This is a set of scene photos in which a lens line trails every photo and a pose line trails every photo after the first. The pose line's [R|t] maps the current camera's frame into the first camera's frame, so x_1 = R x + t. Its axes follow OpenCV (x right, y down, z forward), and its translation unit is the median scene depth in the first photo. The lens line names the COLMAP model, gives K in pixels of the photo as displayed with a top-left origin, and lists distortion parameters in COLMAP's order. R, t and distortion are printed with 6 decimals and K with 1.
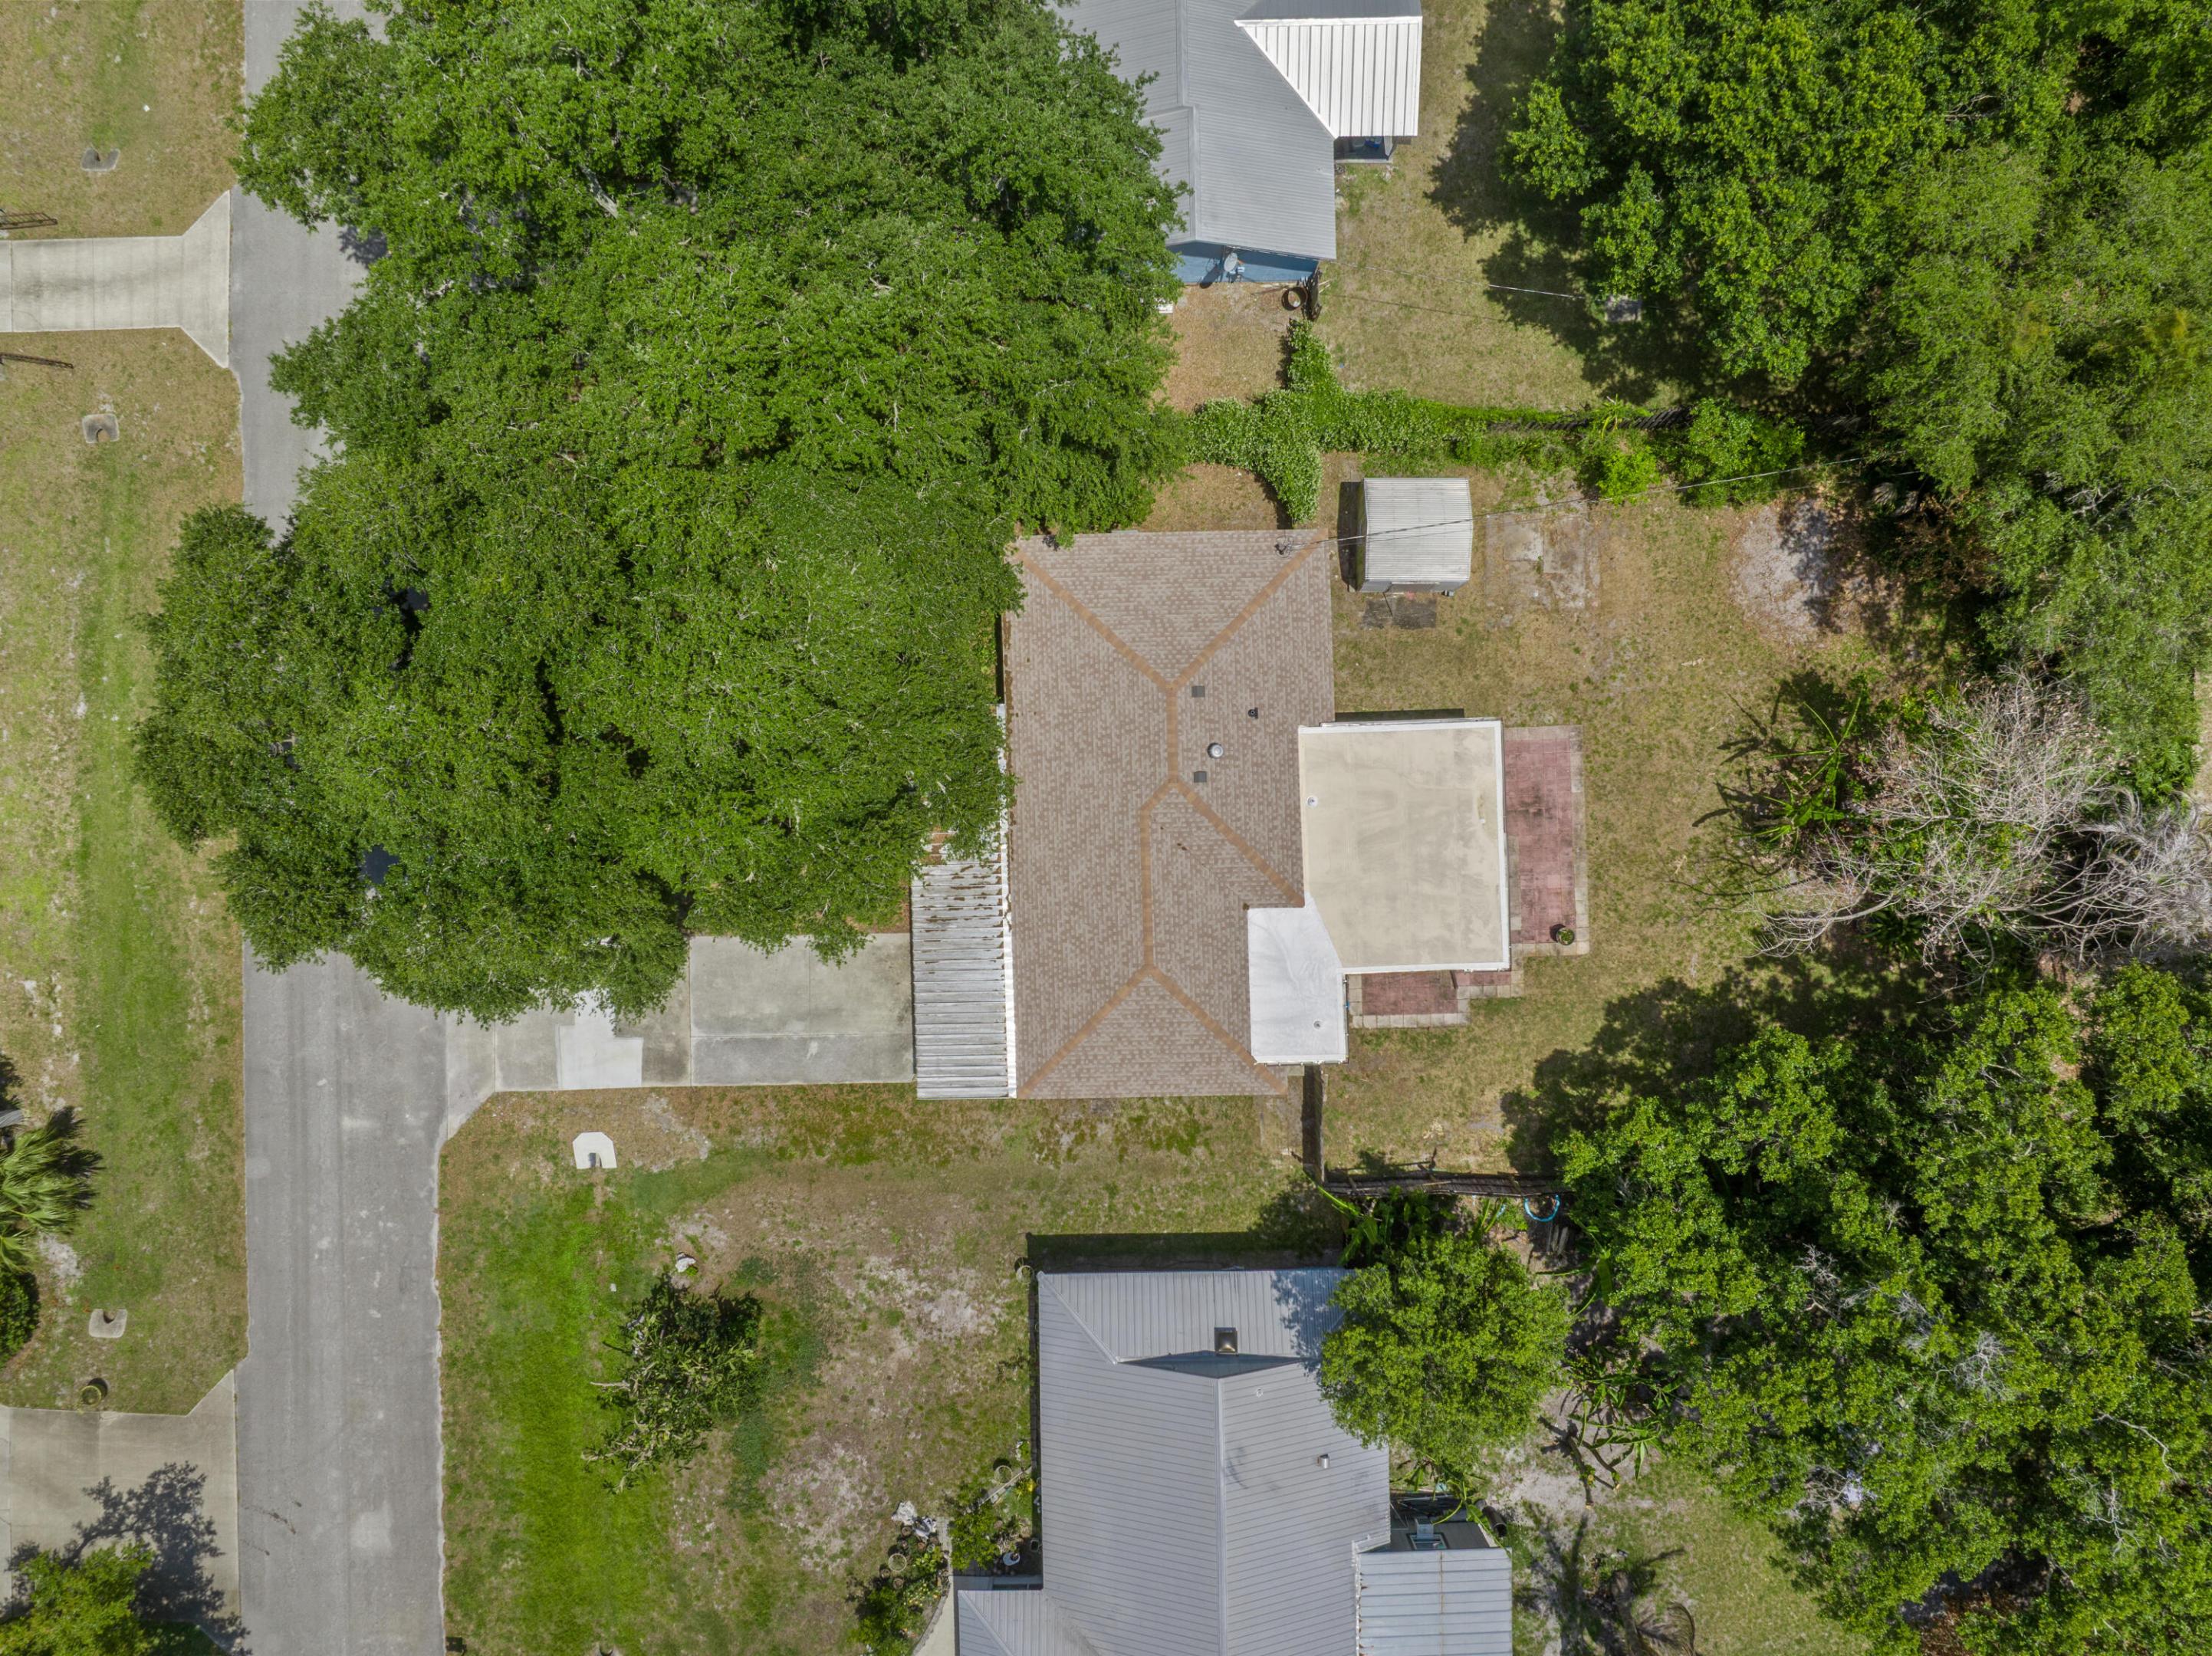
lens RADIAL K [[1503.3, 0, 1106.0], [0, 1503.3, 828.0], [0, 0, 1]] dist [-0.036703, 0.000346]
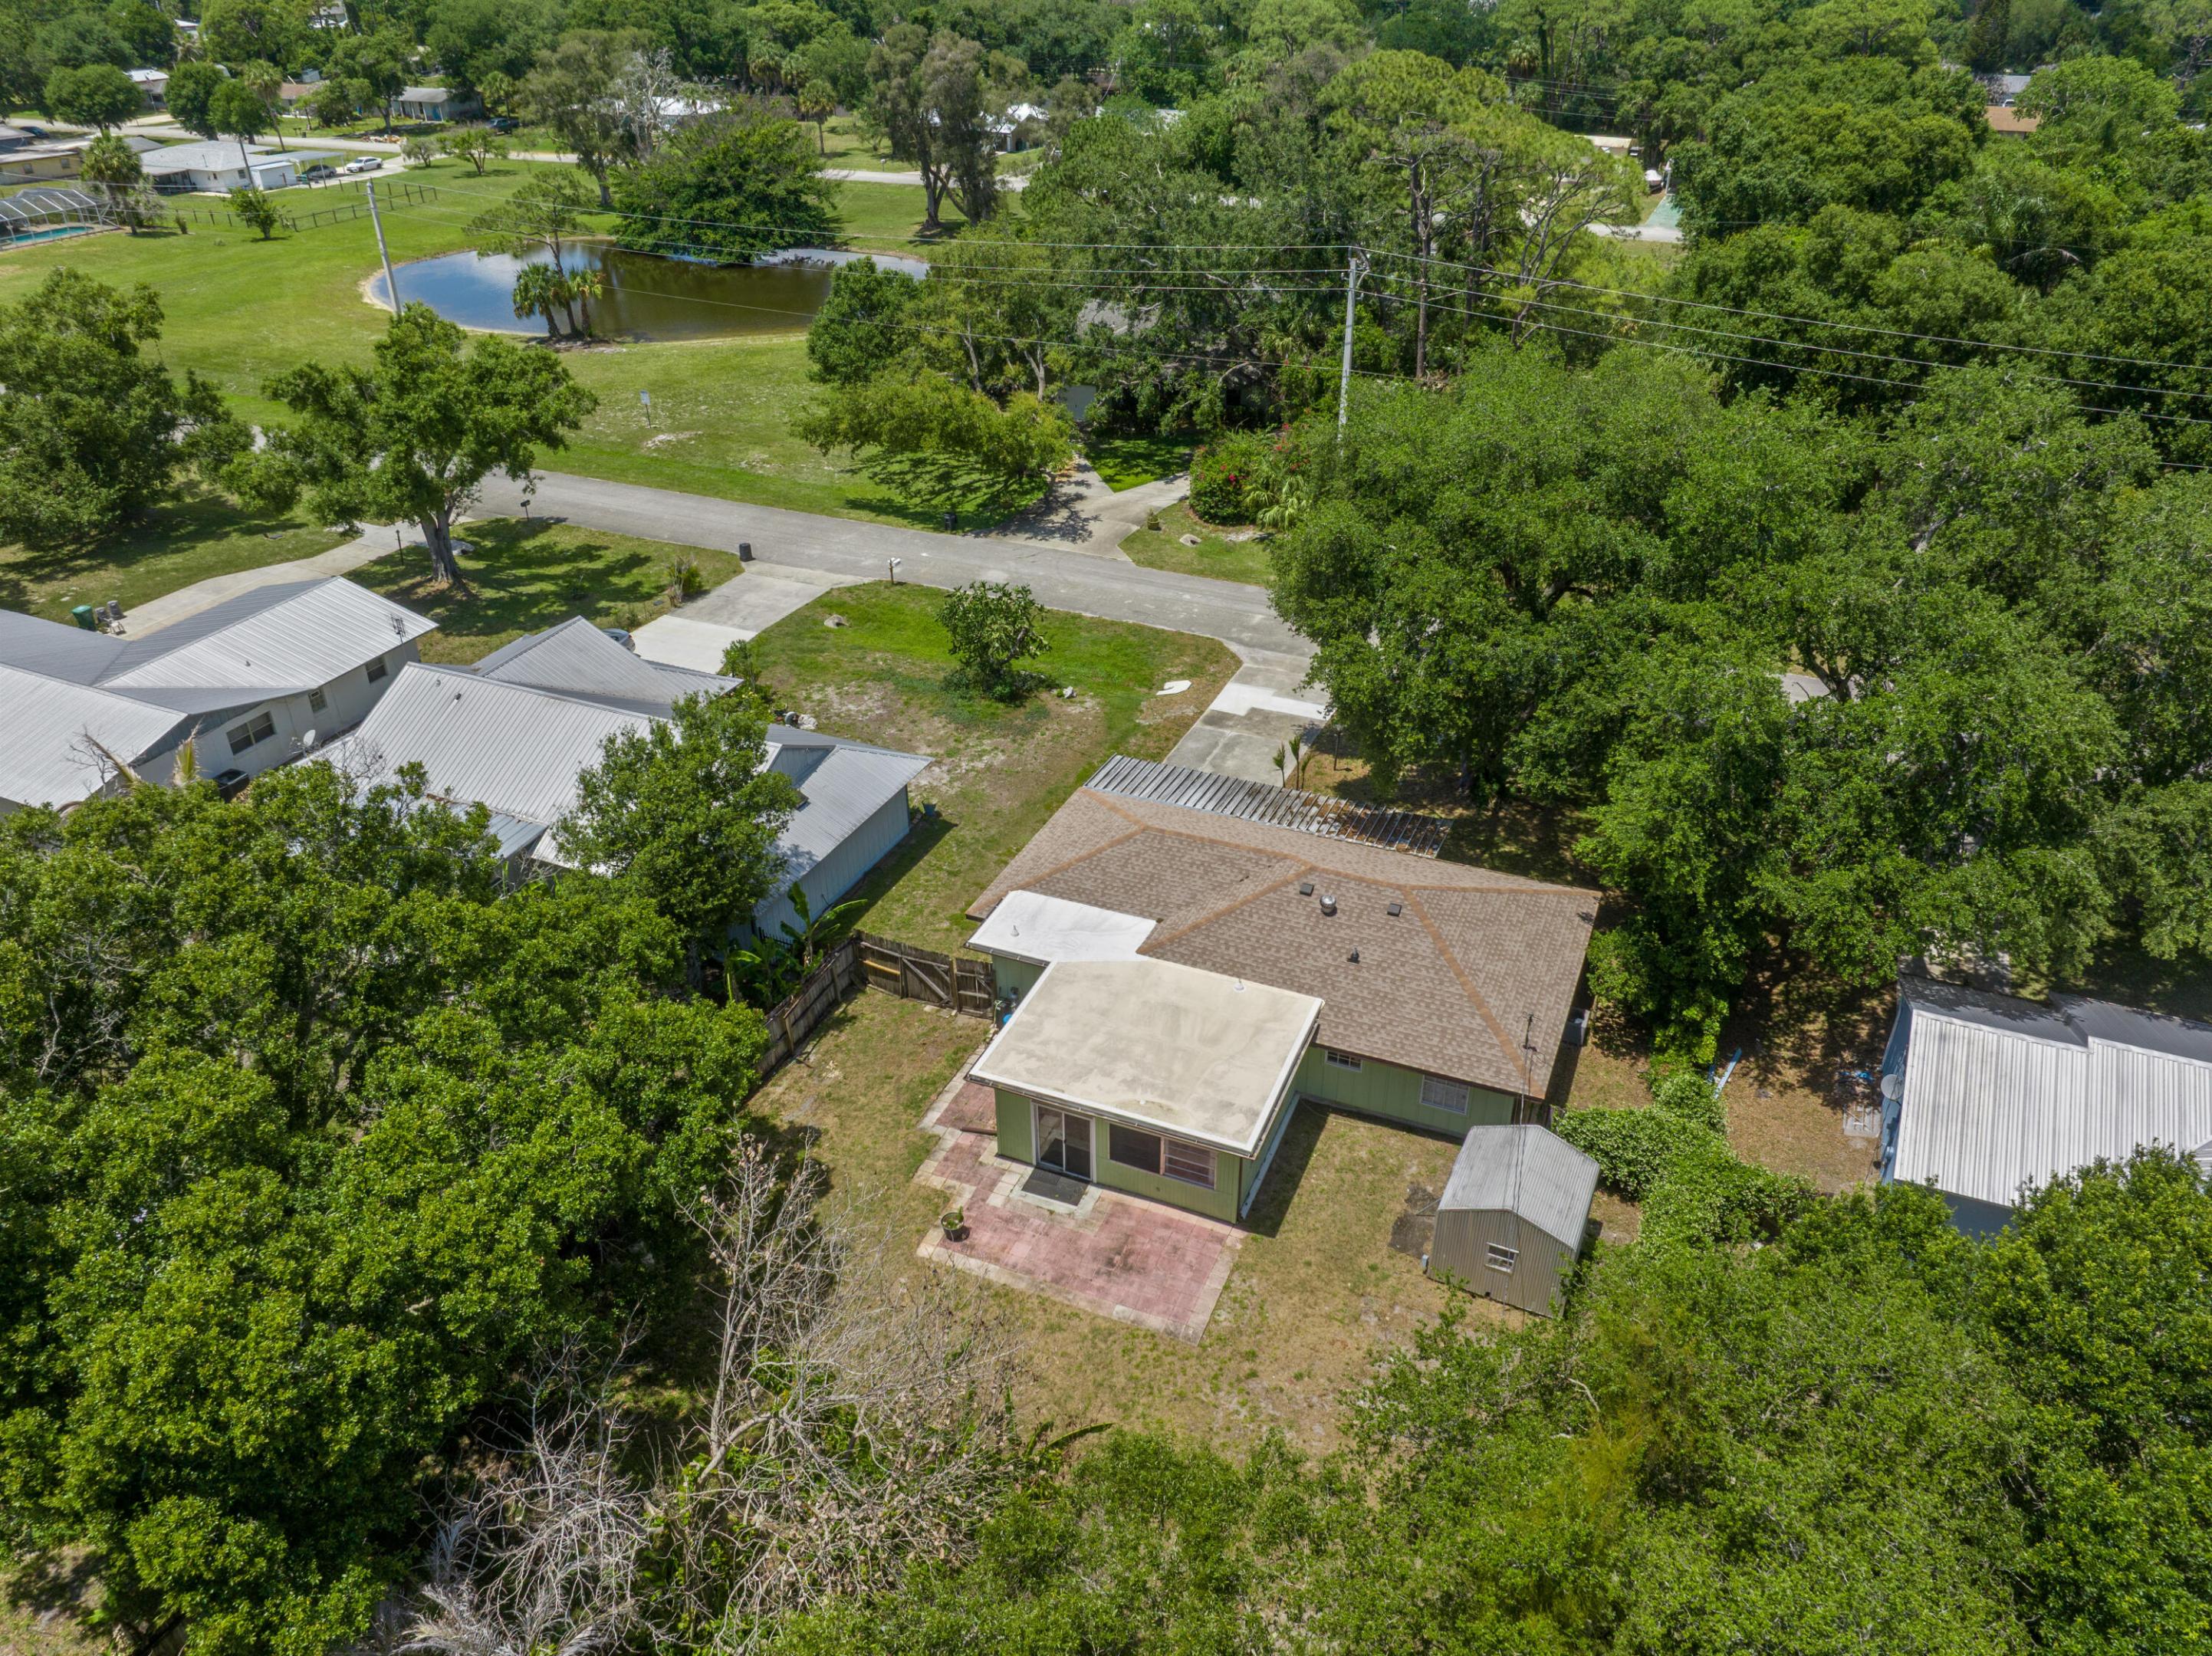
lens RADIAL K [[1546.3, 0, 1106.0], [0, 1546.3, 828.0], [0, 0, 1]] dist [-0.028932, -0.003075]
pose [[-0.418716, 0.481609, -0.769889, 0.780735], [-0.908059, -0.212498, 0.360933, -0.241412], [0.010229, 0.850234, 0.526306, 0.404696]]
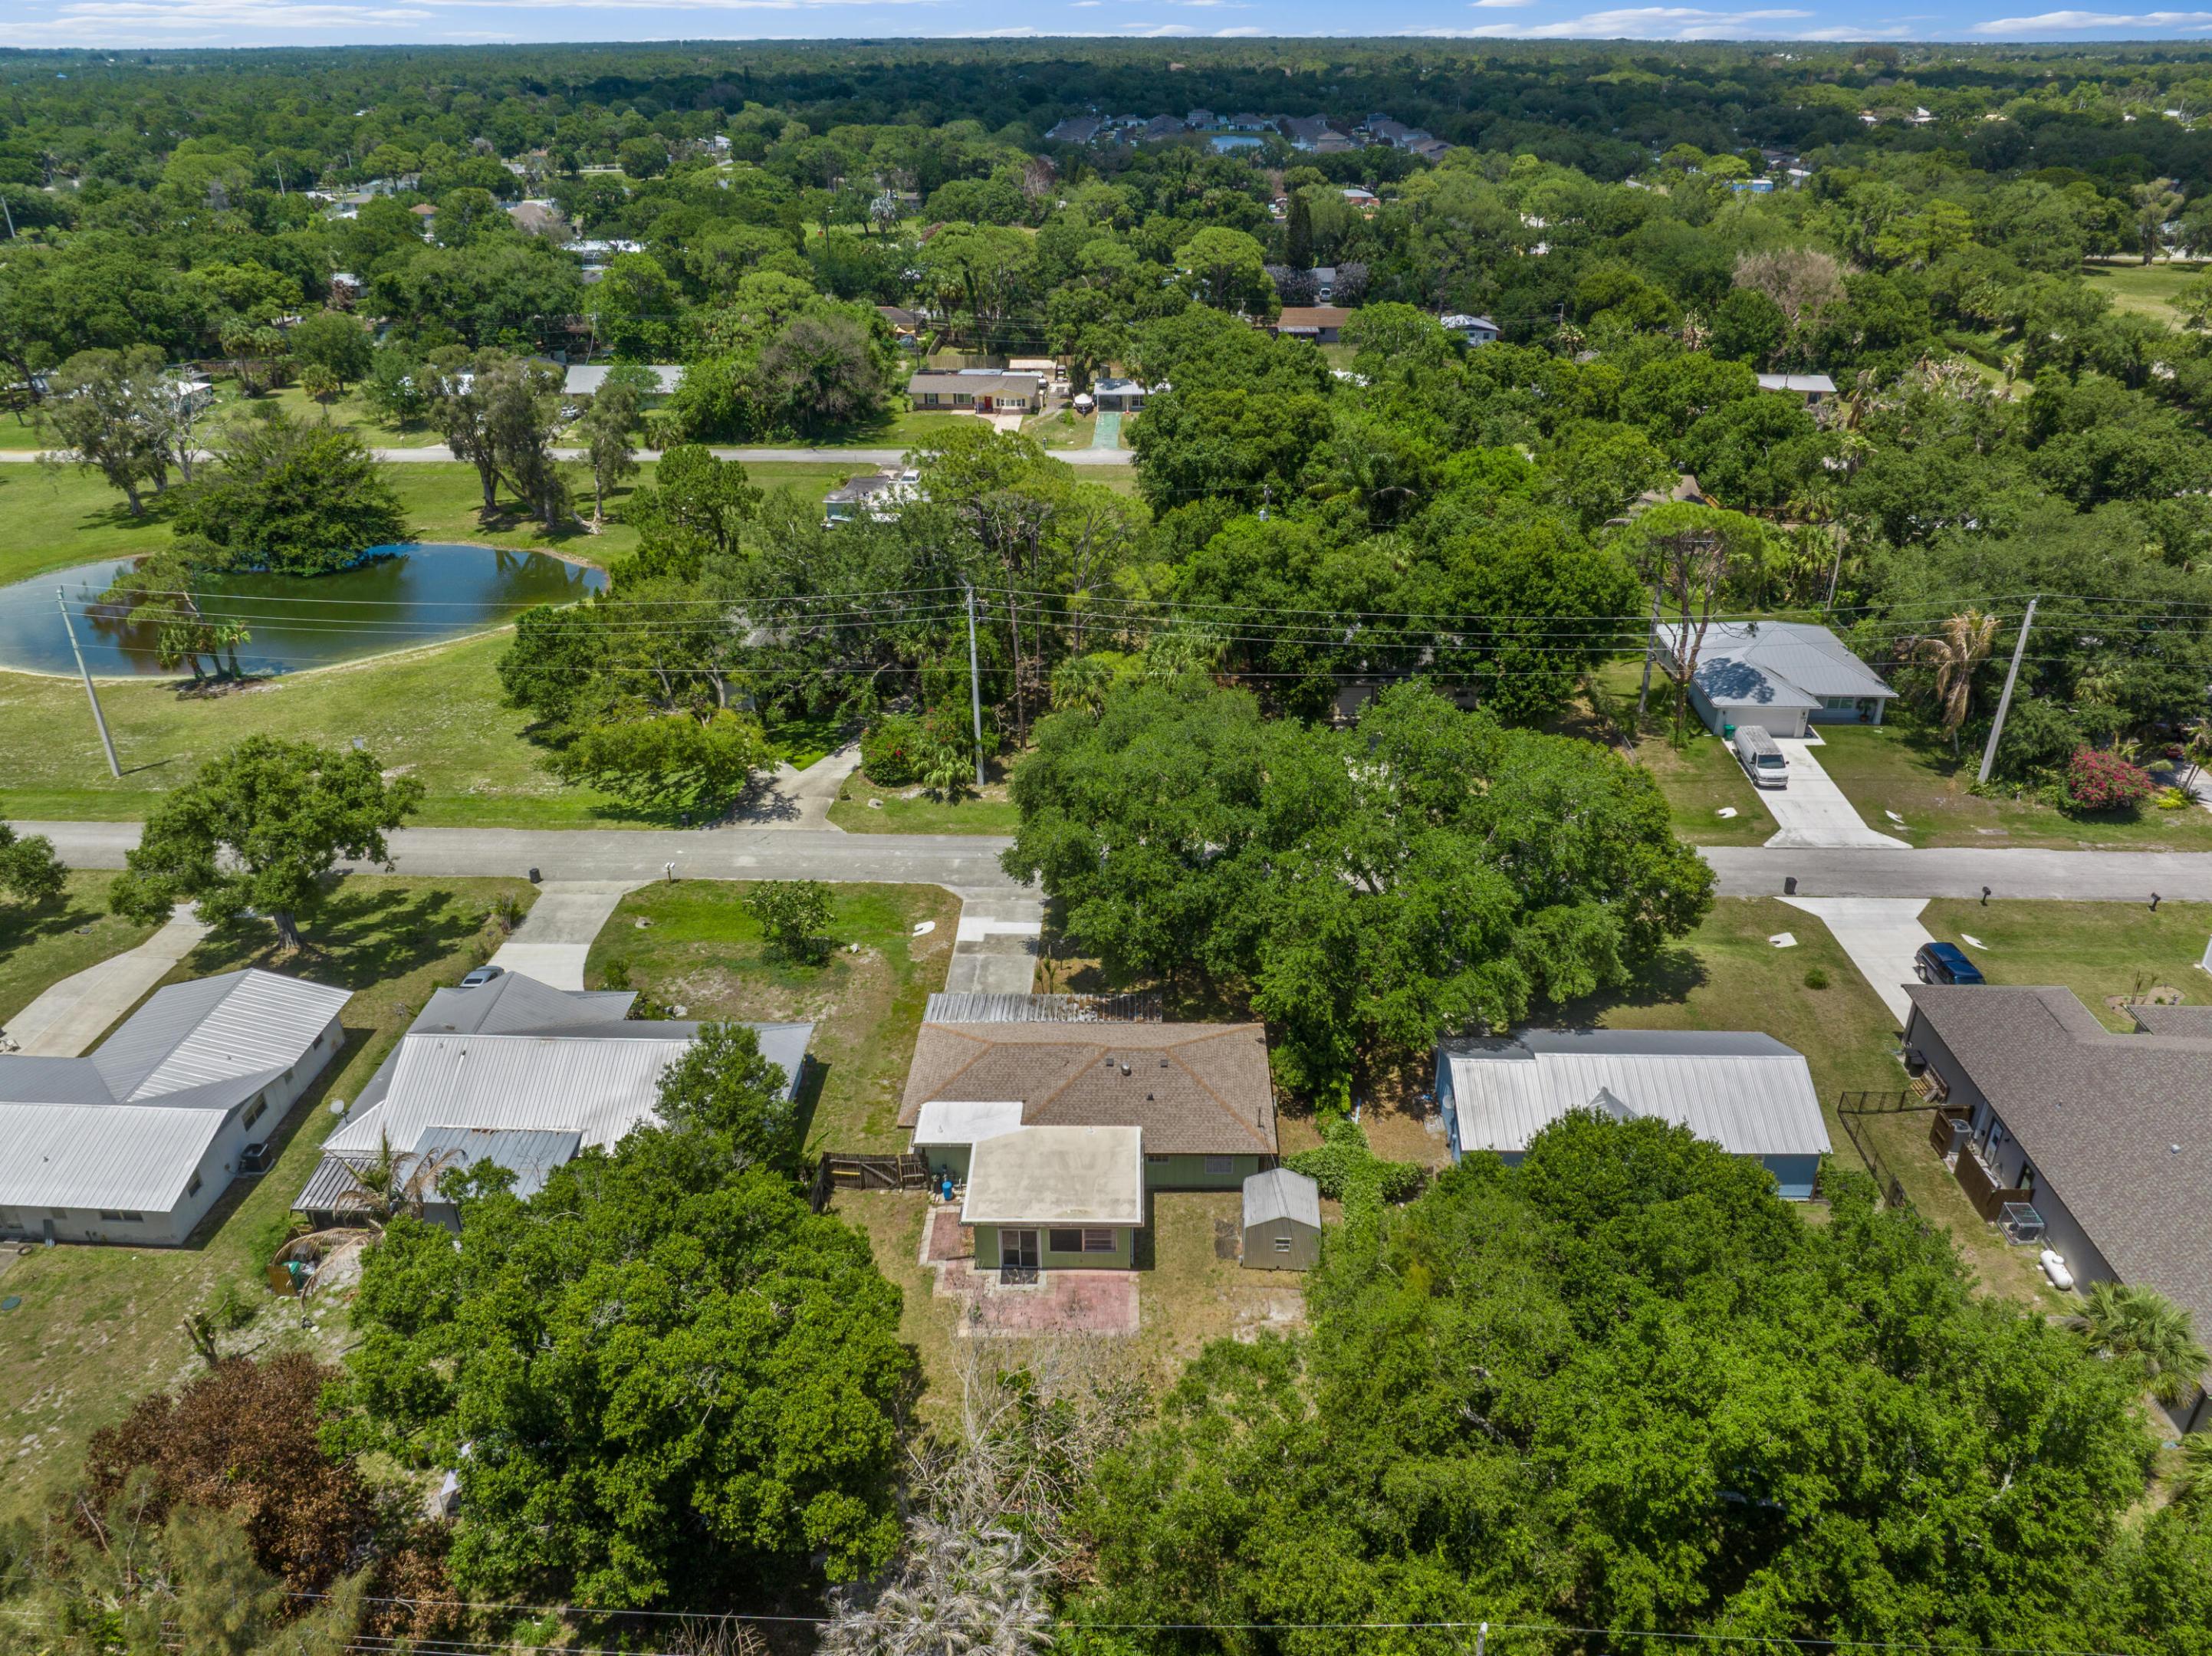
lens RADIAL K [[1538.8, 0, 1100.4], [0, 1538.8, 855.5], [0, 0, 1]] dist [0.003497, -0.127337]
pose [[-0.056672, 0.484071, -0.873191, 1.247362], [-0.998333, -0.017887, 0.054878, -0.099301], [0.010946, 0.874846, 0.484278, 0.022546]]
